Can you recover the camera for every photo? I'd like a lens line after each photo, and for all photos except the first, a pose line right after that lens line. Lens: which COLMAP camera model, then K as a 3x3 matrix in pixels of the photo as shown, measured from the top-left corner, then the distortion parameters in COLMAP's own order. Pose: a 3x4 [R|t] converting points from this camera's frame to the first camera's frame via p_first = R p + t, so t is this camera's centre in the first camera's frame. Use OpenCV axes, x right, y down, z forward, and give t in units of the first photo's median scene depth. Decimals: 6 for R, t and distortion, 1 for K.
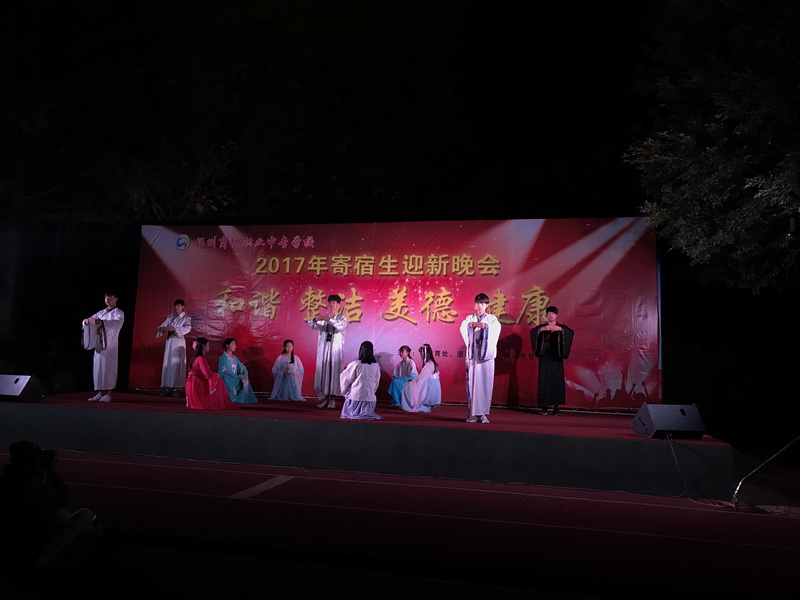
lens RADIAL K [[663.8, 0, 393.6], [0, 663.8, 287.5], [0, 0, 1]] dist [0.047624, -0.092541]
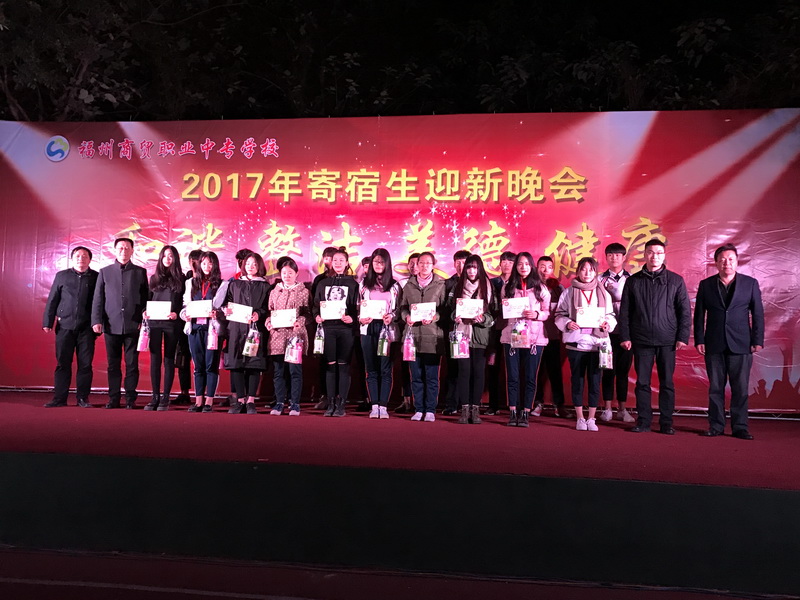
lens RADIAL K [[753.4, 0, 398.2], [0, 753.4, 301.3], [0, 0, 1]] dist [0.004602, 0.000000]
pose [[0.994813, -0.004877, 0.101599, -0.084688], [-0.001560, 0.998001, 0.063184, 0.029823], [-0.101704, -0.063015, 0.992817, 0.301259]]
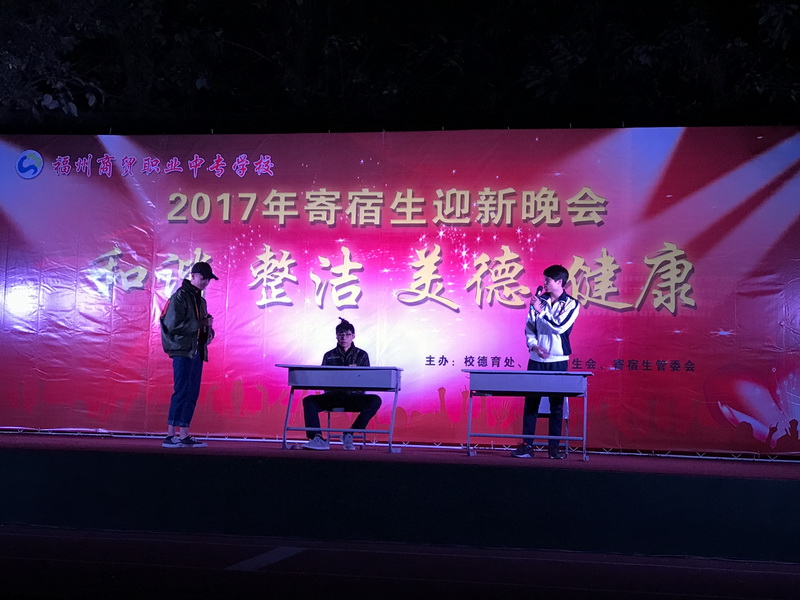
lens RADIAL K [[1469.6, 0, 374.2], [0, 1469.6, 278.5], [0, 0, 1]] dist [0.088475, 0.000000]
pose [[0.999446, 0.002507, 0.033194, -0.079065], [-0.002573, 0.999995, 0.001952, 0.025155], [-0.033188, -0.002036, 0.999447, -0.253760]]
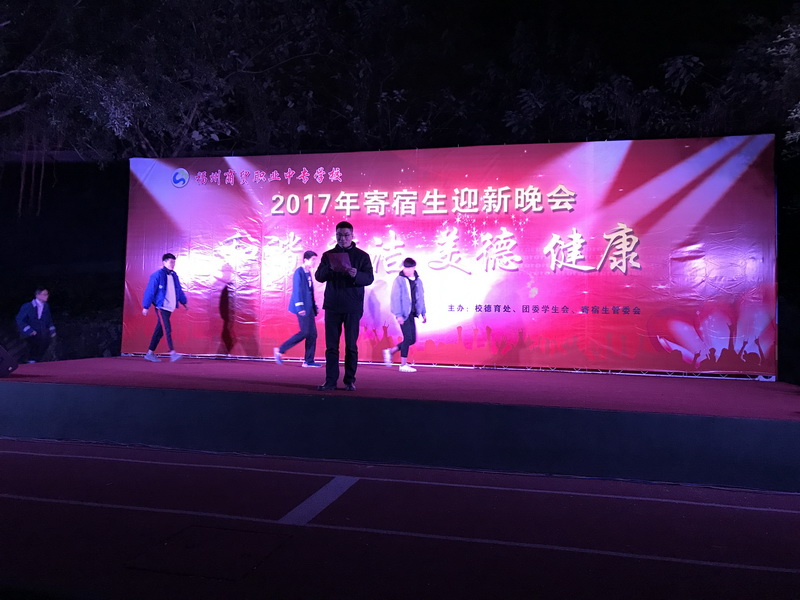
lens RADIAL K [[663.8, 0, 390.8], [0, 663.8, 299.2], [0, 0, 1]] dist [0.047624, -0.092541]
pose [[0.999873, -0.013213, 0.008939, -0.071584], [0.012437, 0.996566, 0.081866, 0.018751], [-0.009990, -0.081745, 0.996603, 0.178350]]
